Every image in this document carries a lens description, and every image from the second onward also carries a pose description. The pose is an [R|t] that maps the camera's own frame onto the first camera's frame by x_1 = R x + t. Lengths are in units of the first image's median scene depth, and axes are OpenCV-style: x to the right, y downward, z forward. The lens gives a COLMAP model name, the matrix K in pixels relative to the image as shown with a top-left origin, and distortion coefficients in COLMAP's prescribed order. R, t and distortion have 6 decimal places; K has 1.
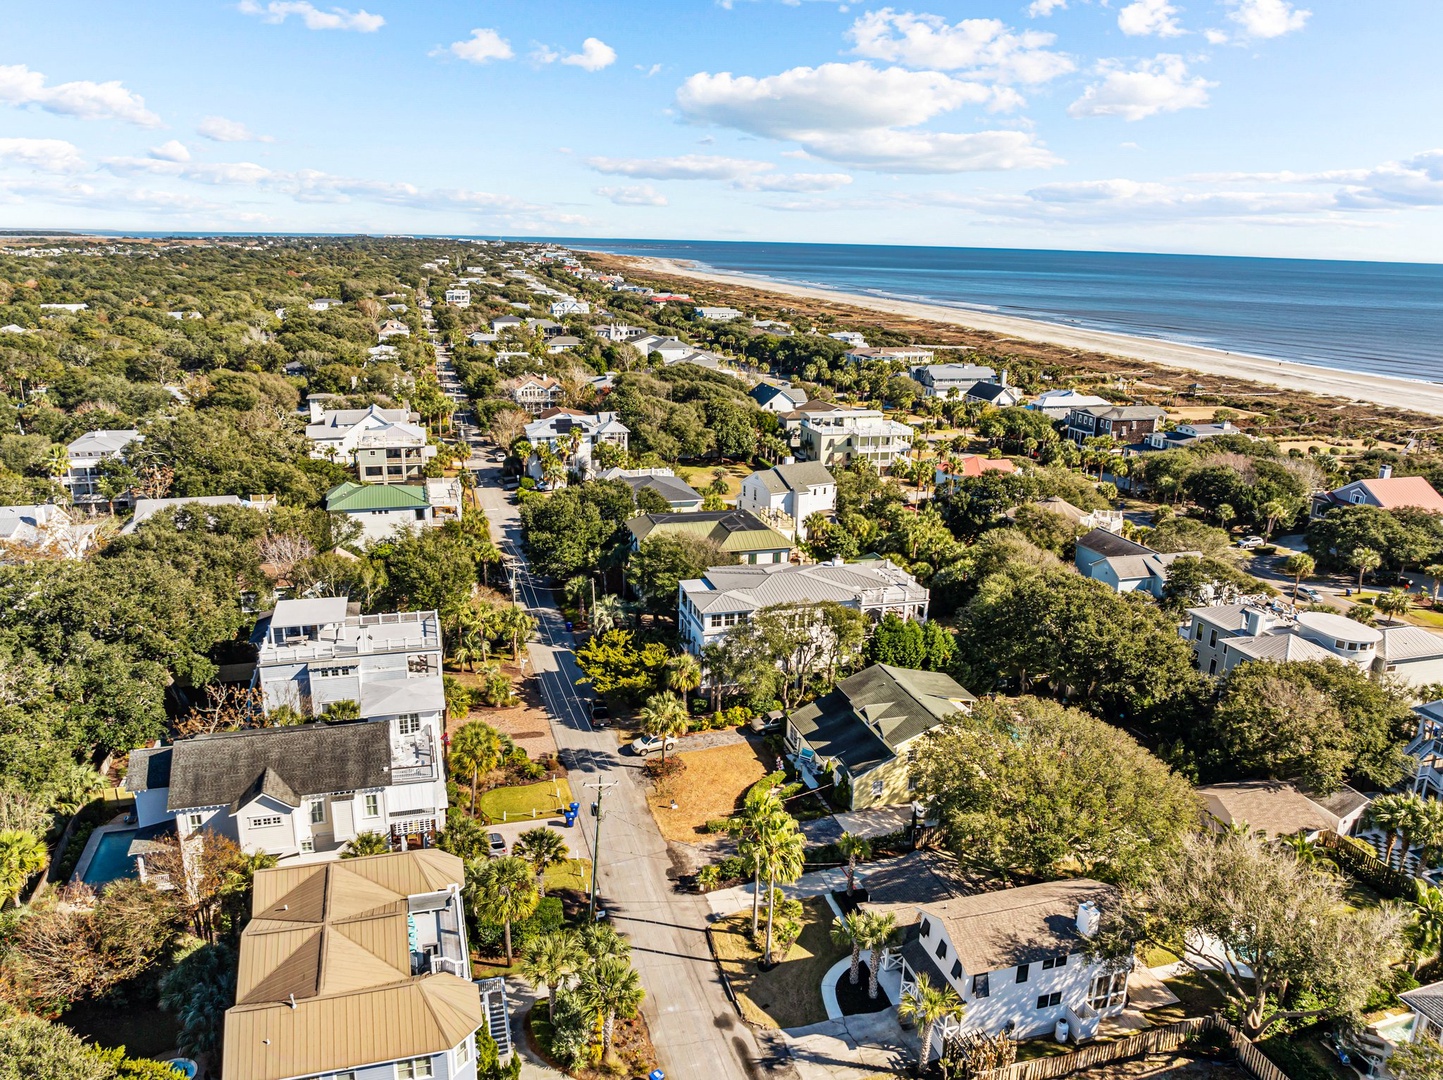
lens RADIAL K [[1021.9, 0, 721.5], [0, 1021.9, 540.0], [0, 0, 1]] dist [-0.033668, -0.000267]
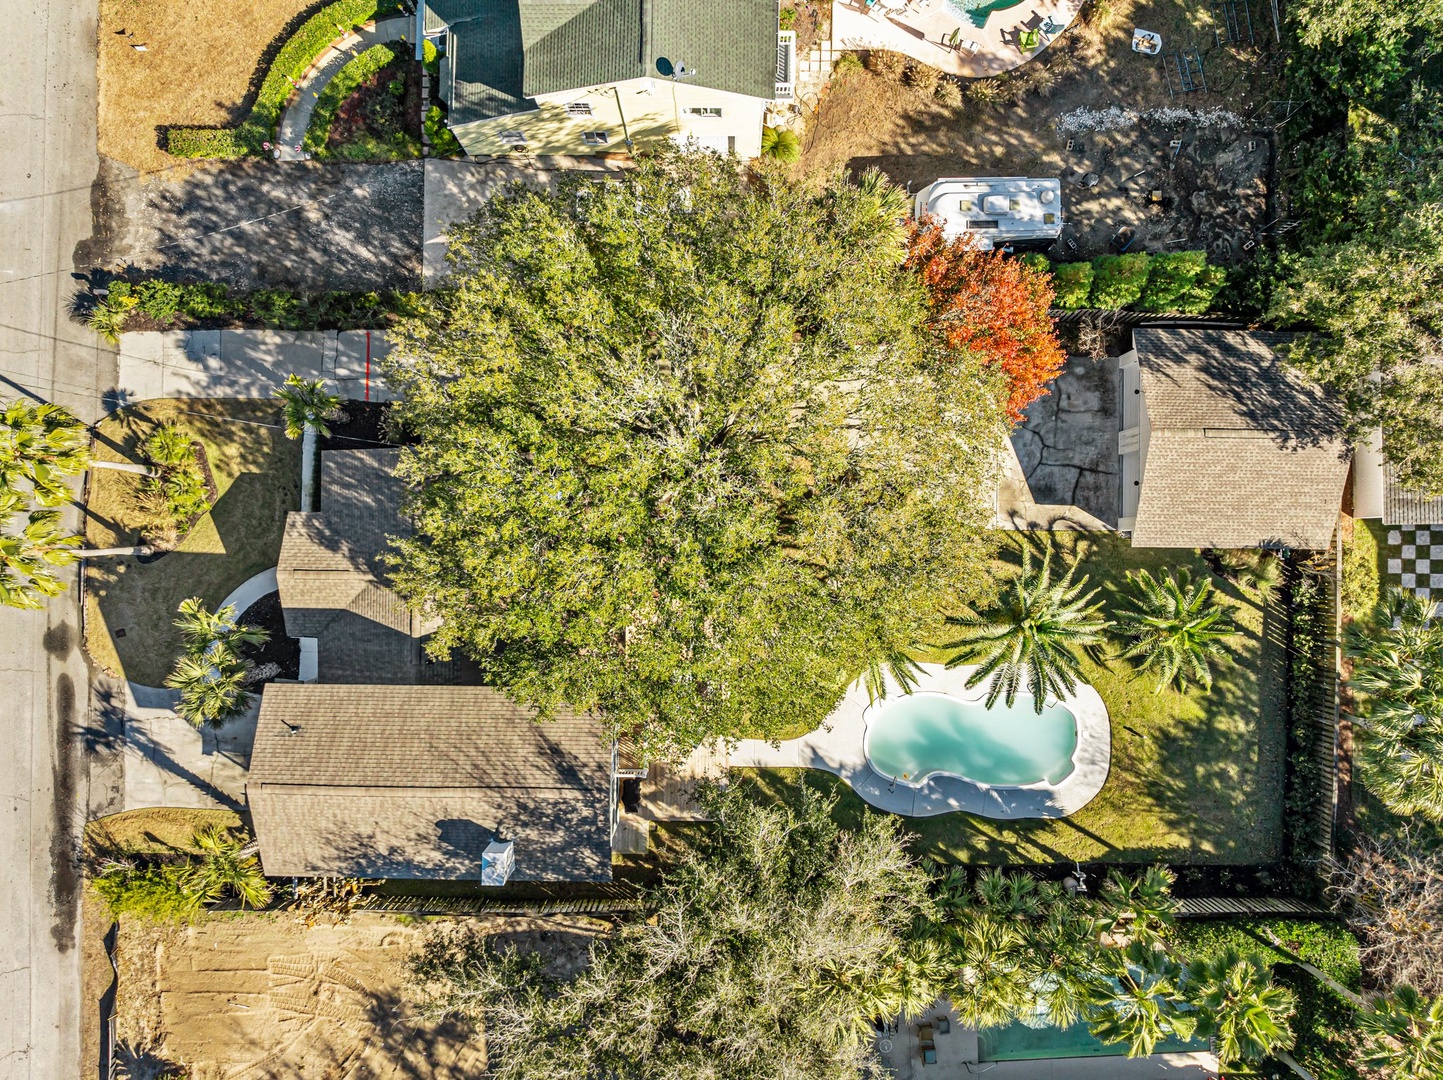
lens RADIAL K [[1021.9, 0, 721.5], [0, 1021.9, 540.0], [0, 0, 1]] dist [-0.033668, -0.000267]
pose [[0.956911, 0.289295, -0.025082, 0.444095], [-0.056227, 0.269339, 0.961403, -0.228676], [0.284884, -0.918567, 0.274000, 1.044975]]
